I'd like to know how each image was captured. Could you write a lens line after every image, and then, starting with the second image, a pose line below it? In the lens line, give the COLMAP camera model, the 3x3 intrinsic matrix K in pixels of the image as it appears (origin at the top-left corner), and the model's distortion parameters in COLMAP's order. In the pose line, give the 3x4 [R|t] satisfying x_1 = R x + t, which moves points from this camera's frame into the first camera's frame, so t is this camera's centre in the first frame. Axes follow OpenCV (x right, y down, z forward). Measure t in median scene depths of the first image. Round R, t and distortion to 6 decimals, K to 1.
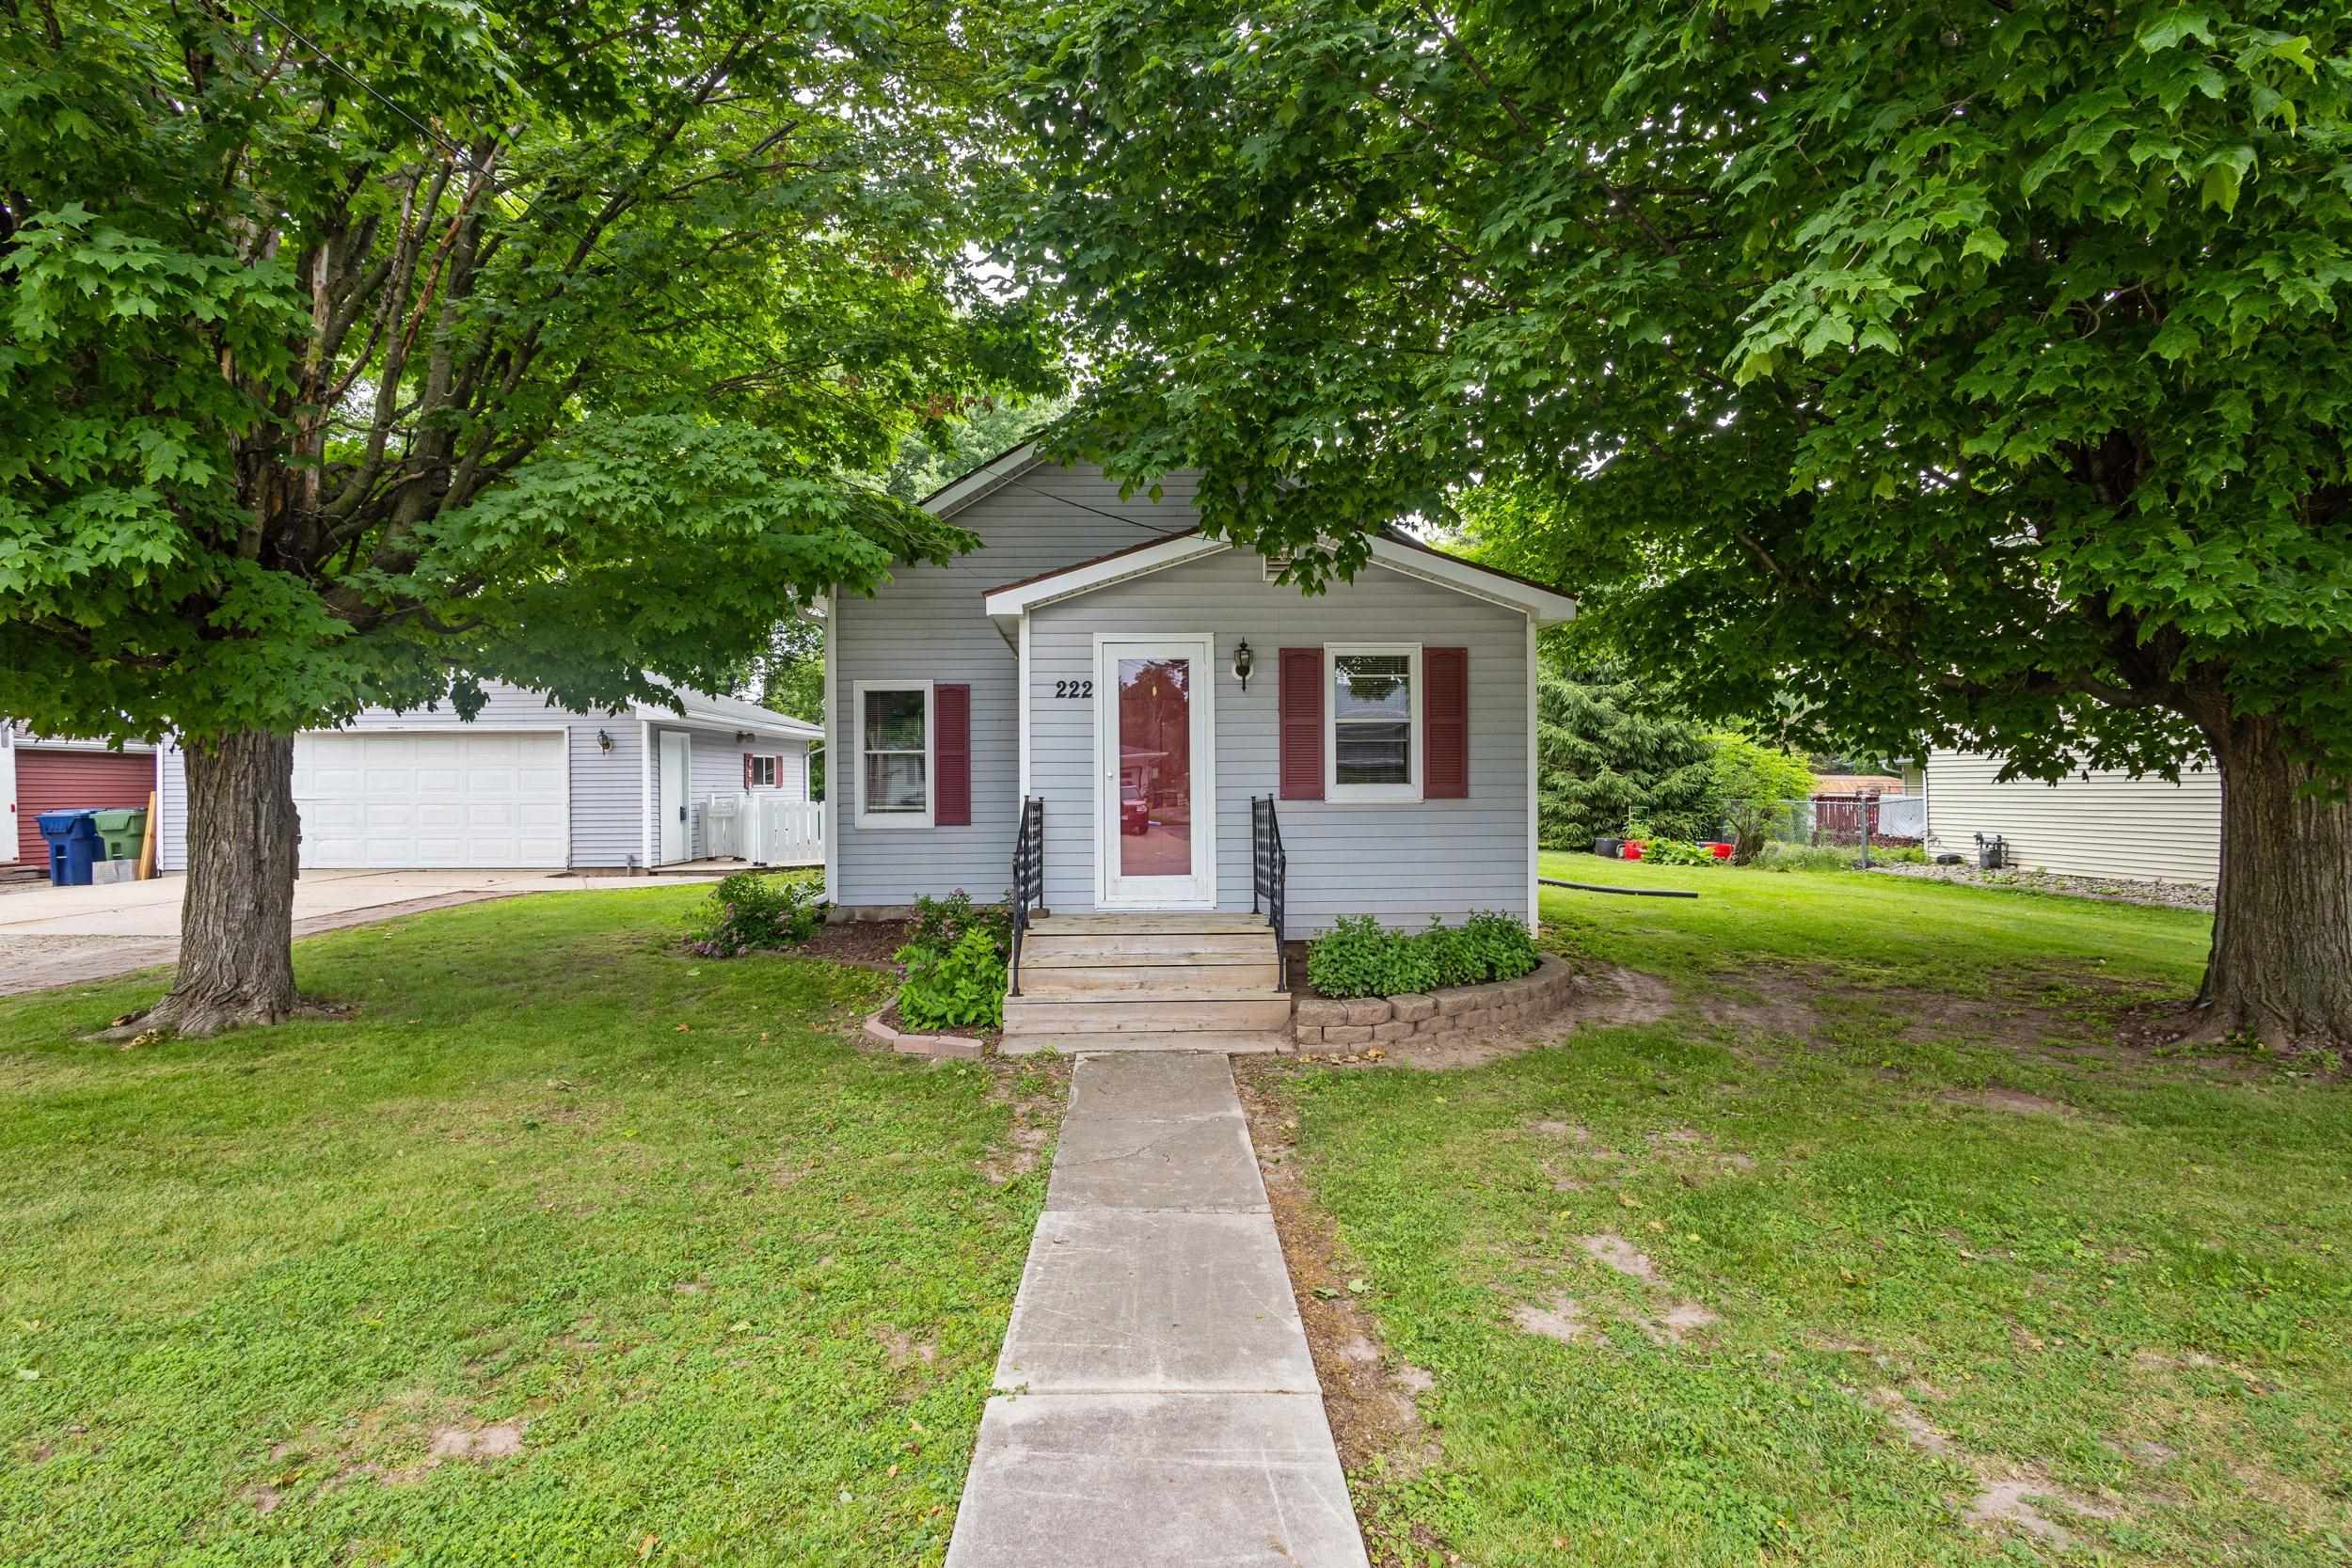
lens RADIAL K [[1084.4, 0, 1168.7], [0, 1084.4, 778.7], [0, 0, 1]] dist [0.003128, 0.000450]
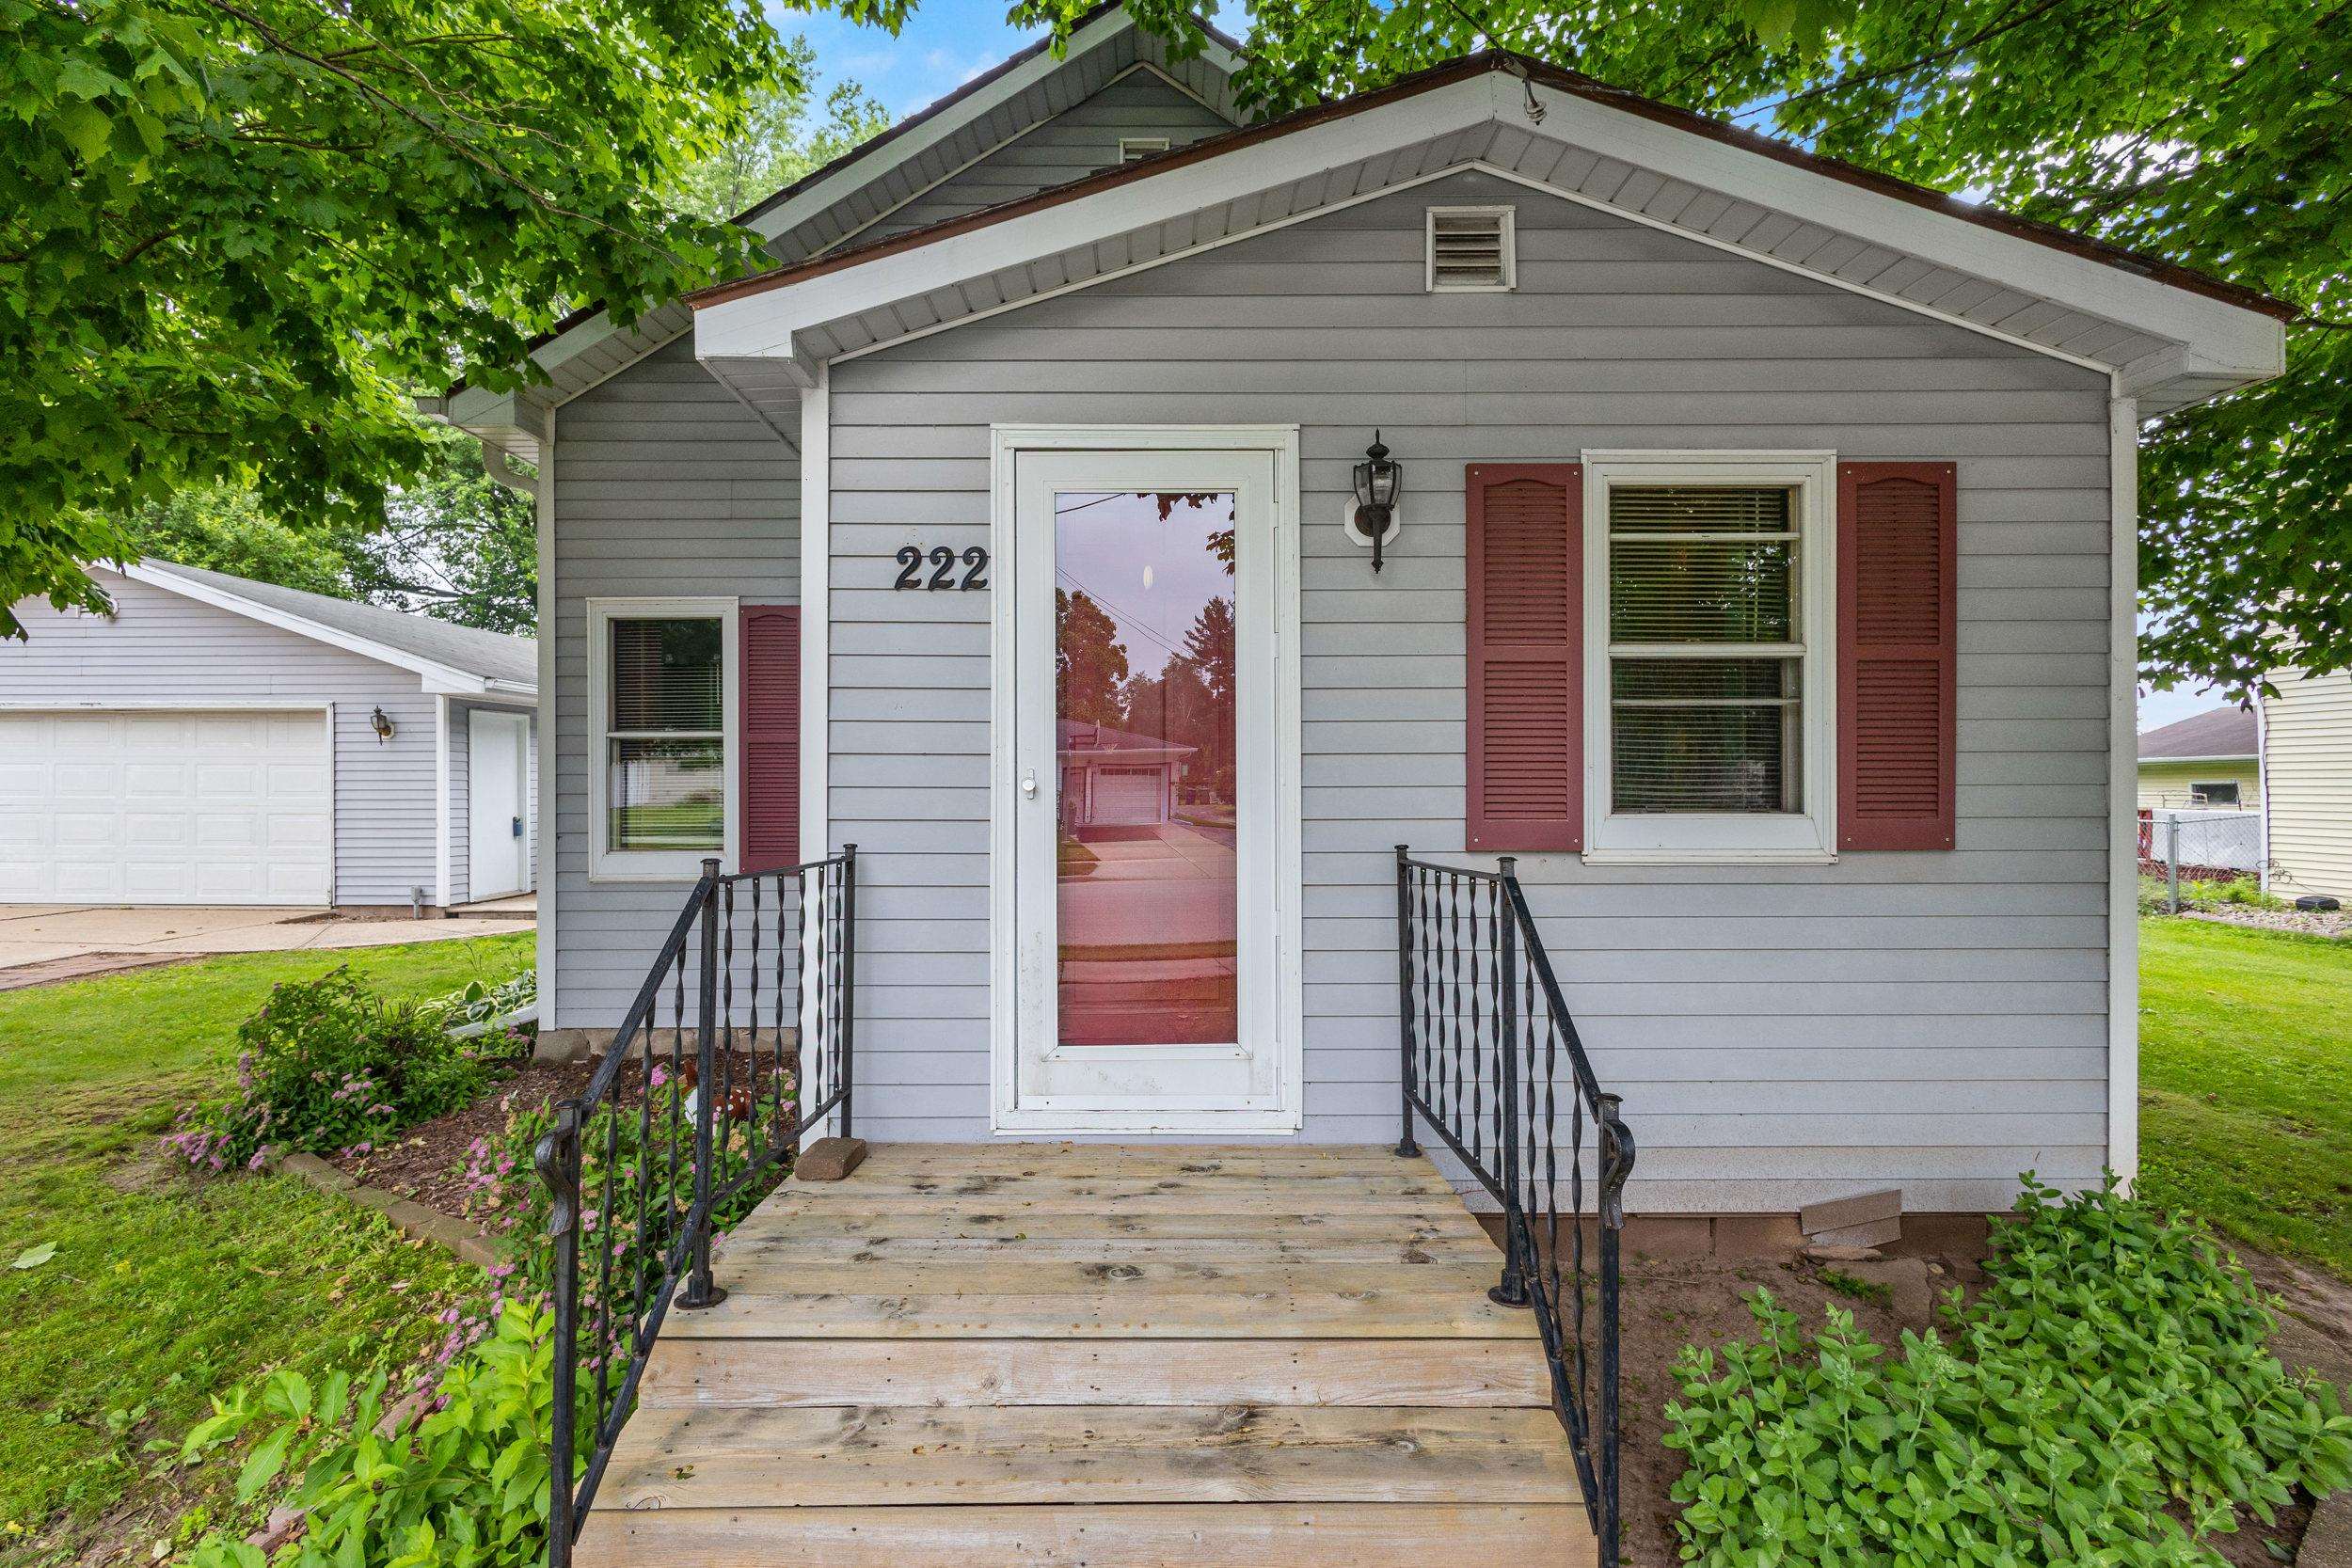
lens RADIAL K [[1081.3, 0, 1176.0], [0, 1081.3, 784.0], [0, 0, 1]] dist [0.003107, 0.000067]
pose [[0.999690, 0.005610, -0.024271, 0.007529], [-0.005435, 0.999959, 0.007243, -0.007697], [0.024311, -0.007109, 0.999679, 0.611697]]
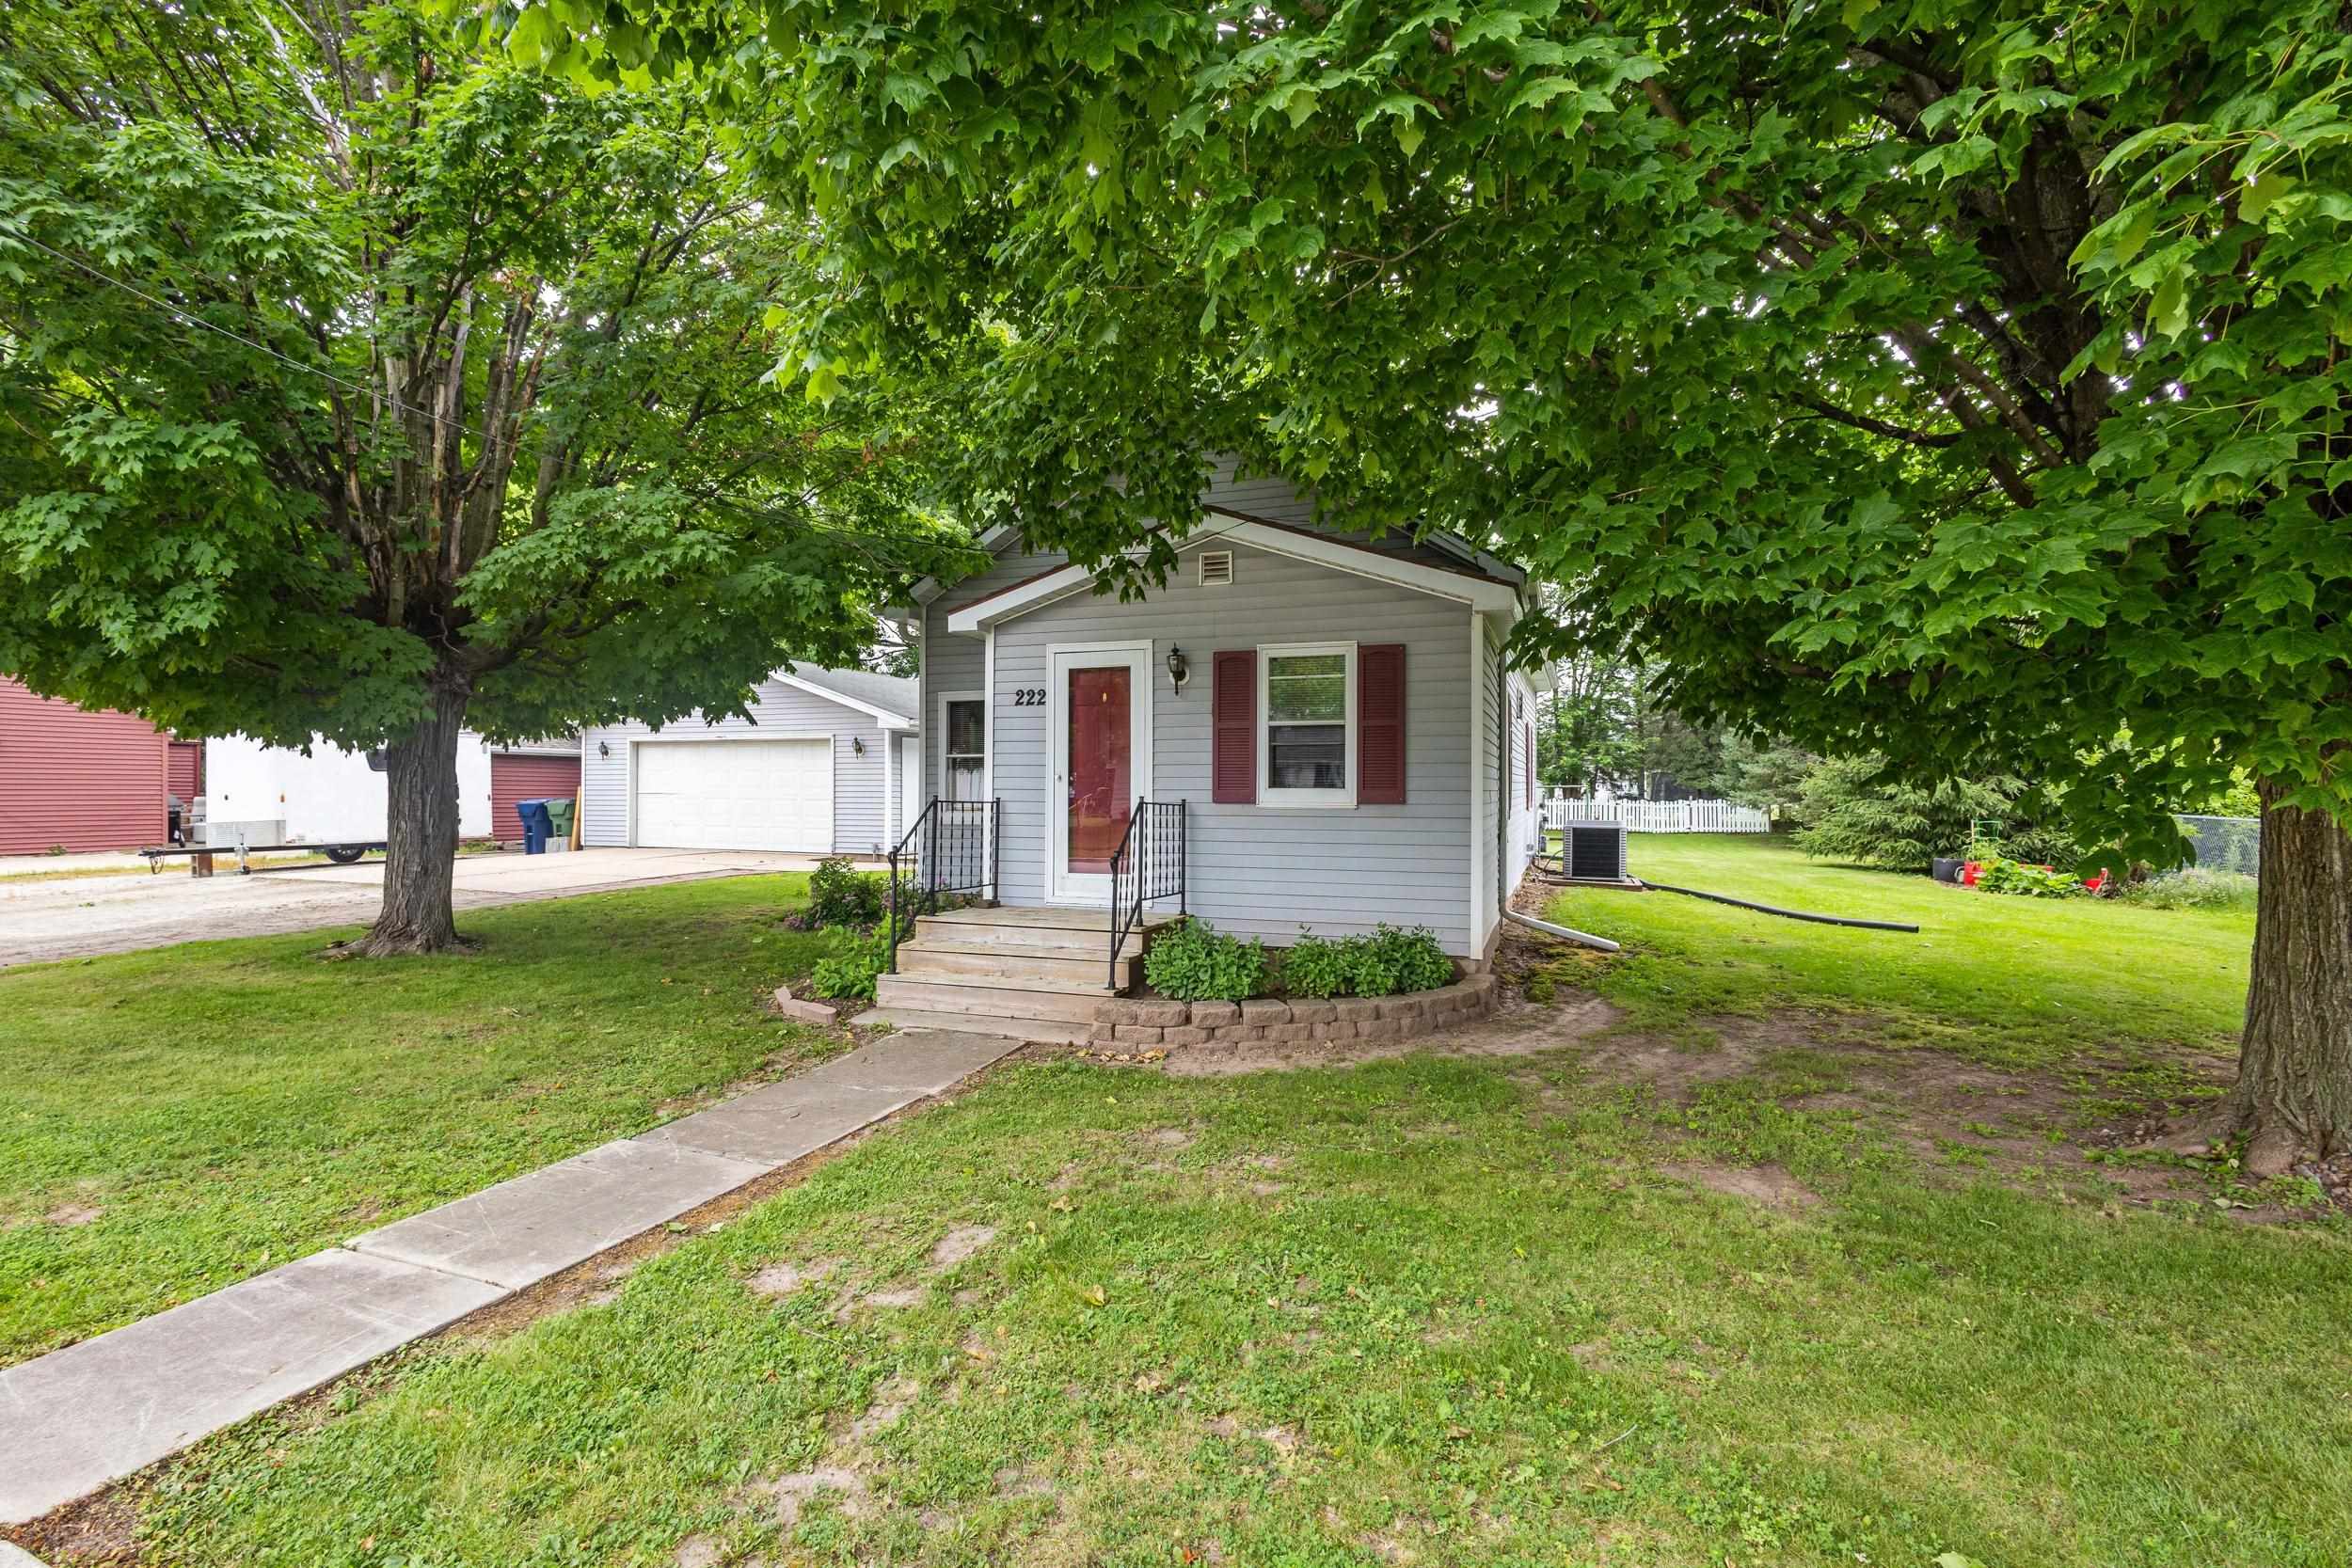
lens RADIAL K [[1087.9, 0, 1169.2], [0, 1087.9, 789.4], [0, 0, 1]] dist [0.003831, 0.000226]
pose [[0.929718, 0.009738, -0.368143, 0.437581], [-0.007064, 0.999938, 0.008610, -0.001679], [0.368204, -0.005404, 0.929729, 0.050437]]
